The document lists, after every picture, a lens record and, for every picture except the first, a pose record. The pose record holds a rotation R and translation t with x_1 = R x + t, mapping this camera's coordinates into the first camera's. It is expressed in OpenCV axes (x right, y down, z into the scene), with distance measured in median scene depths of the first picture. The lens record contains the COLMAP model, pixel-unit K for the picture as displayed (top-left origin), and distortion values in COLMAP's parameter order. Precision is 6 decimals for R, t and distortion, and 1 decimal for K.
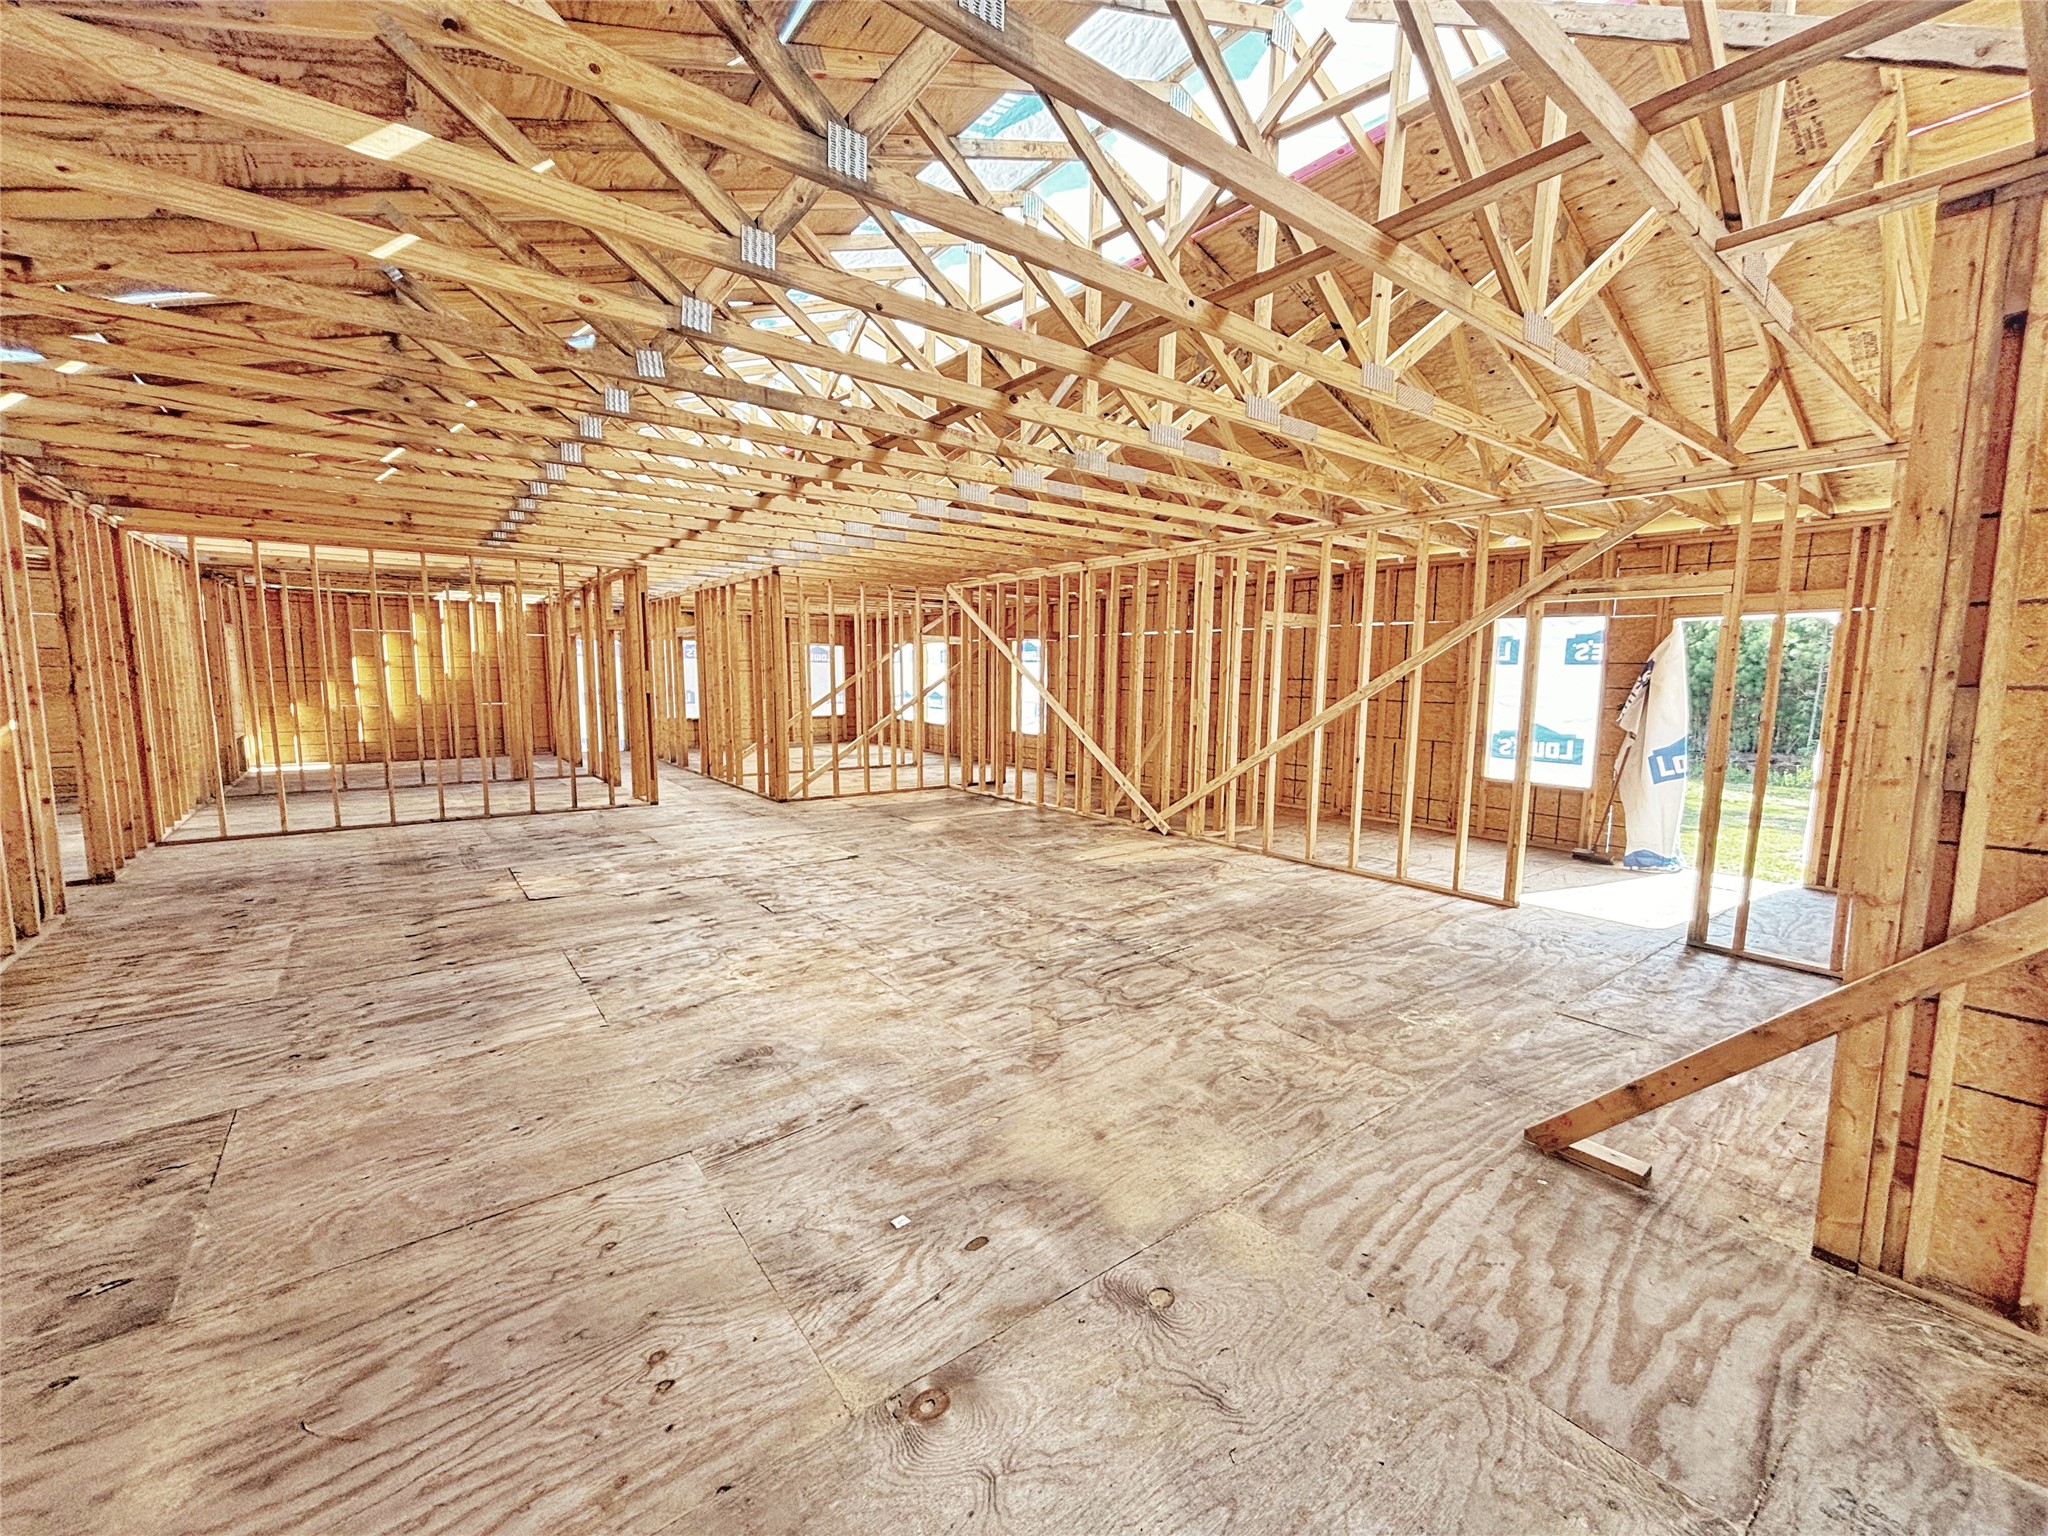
lens RADIAL K [[832.5, 0, 1024.0], [0, 832.5, 768.0], [0, 0, 1]] dist [0.029366, -0.018699]
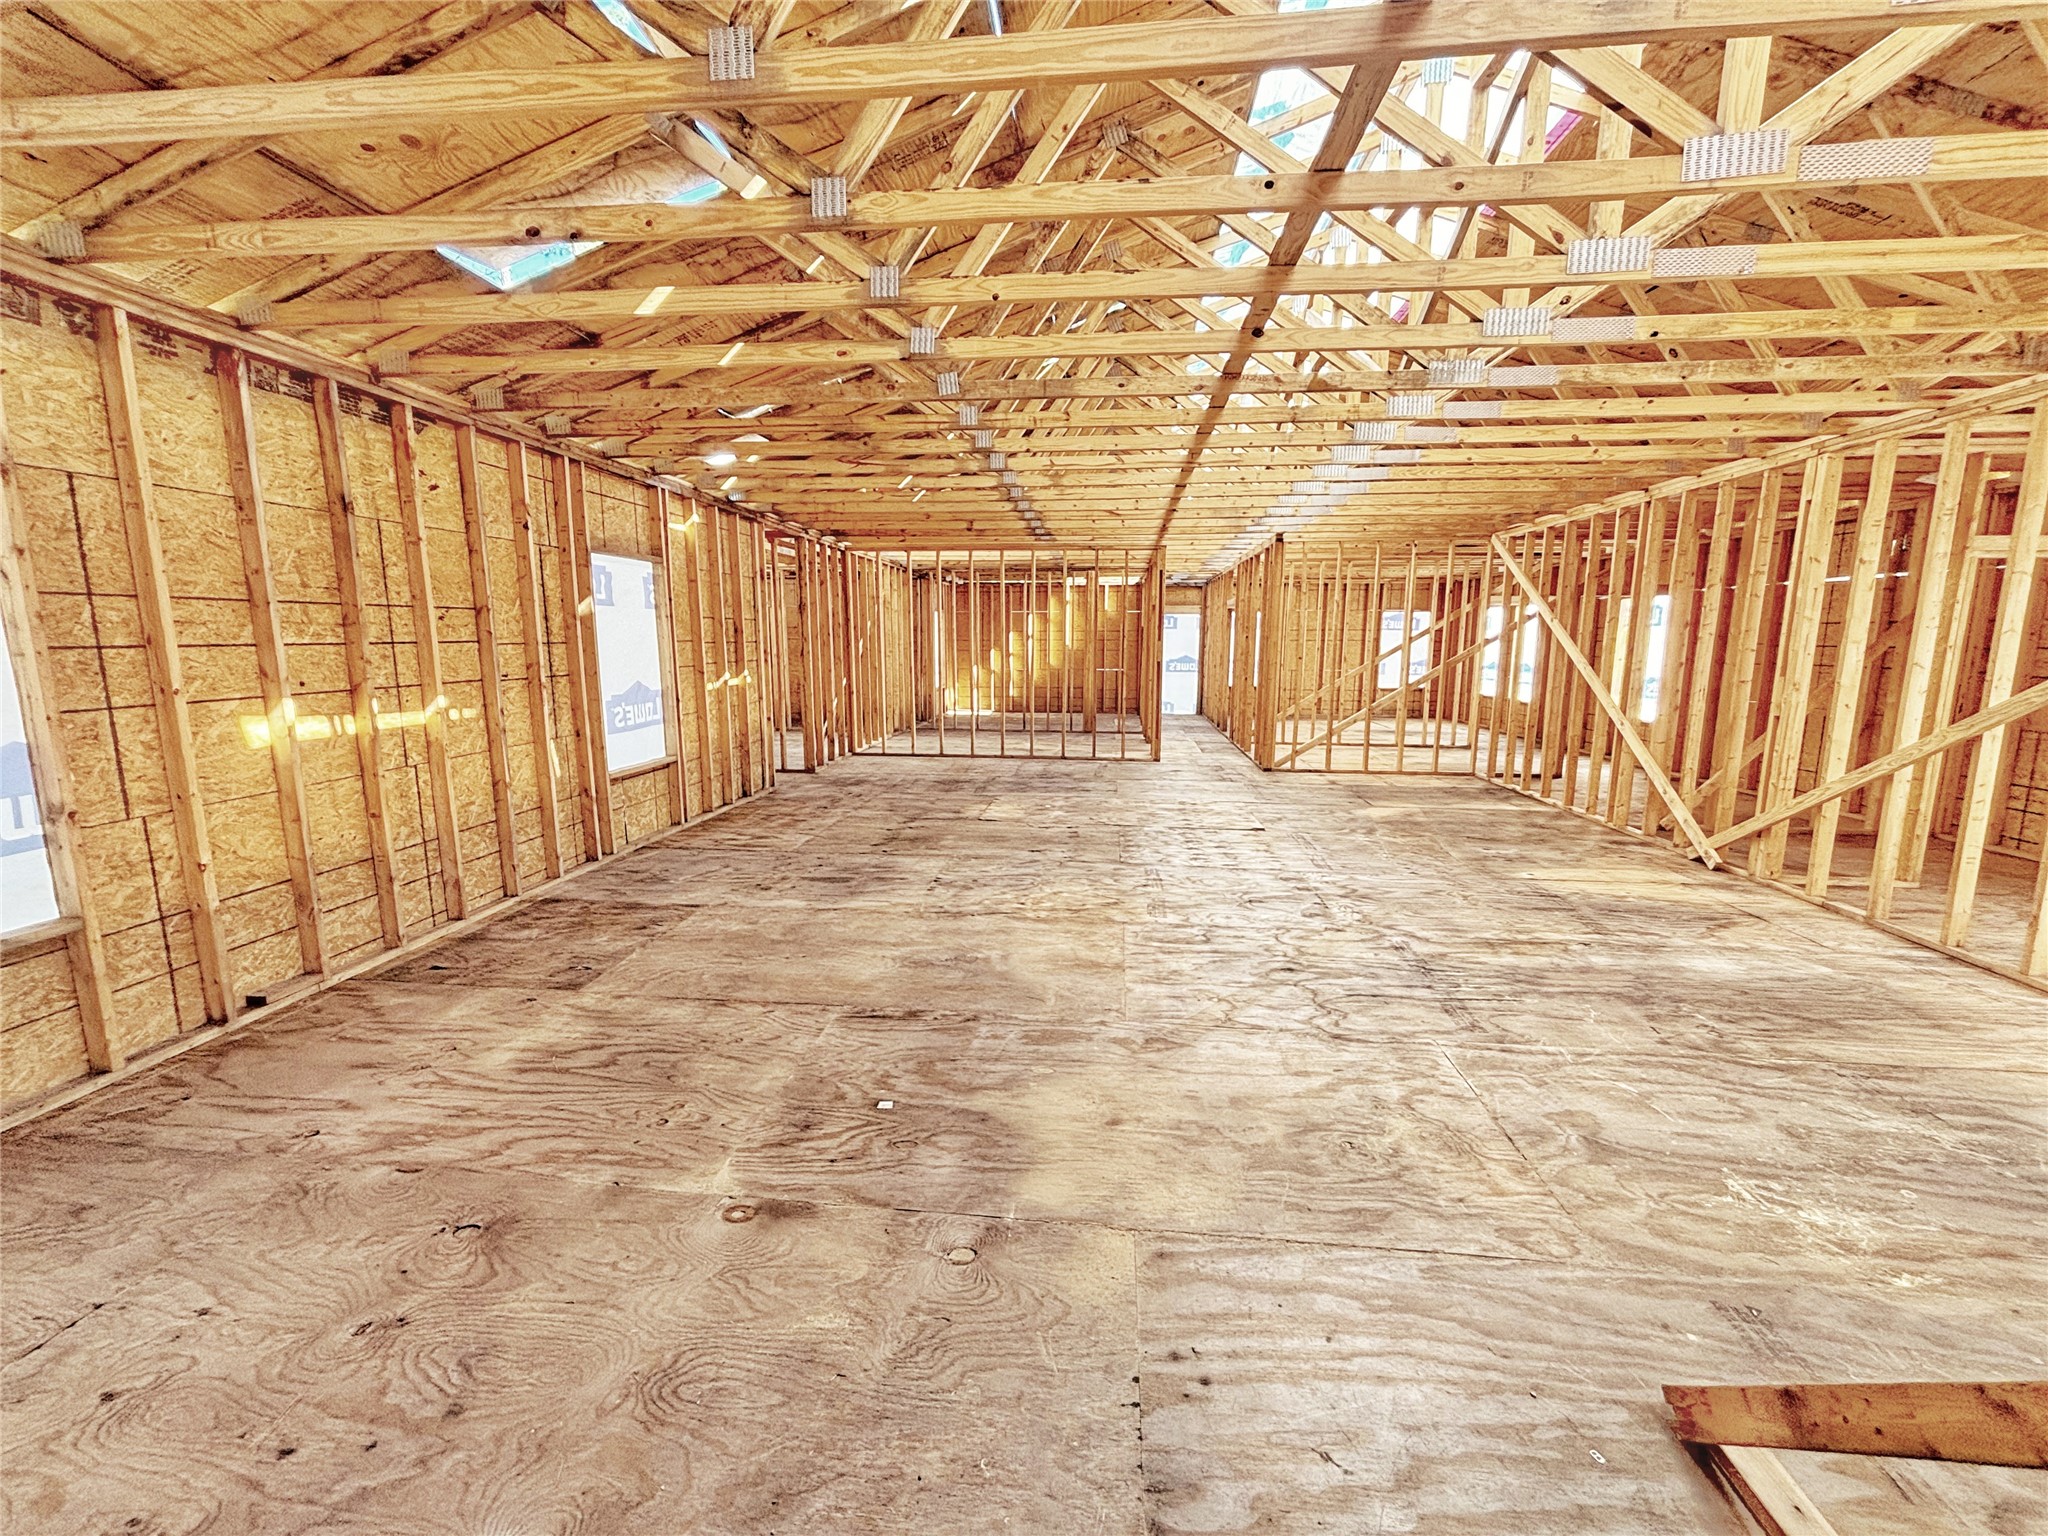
lens RADIAL K [[834.1, 0, 1024.9], [0, 834.1, 775.5], [0, 0, 1]] dist [0.004693, -0.003204]
pose [[0.721868, 0.105989, -0.683866, 0.308908], [-0.076210, 0.994367, 0.073666, -0.009454], [0.687821, -0.001059, 0.725879, 0.115061]]
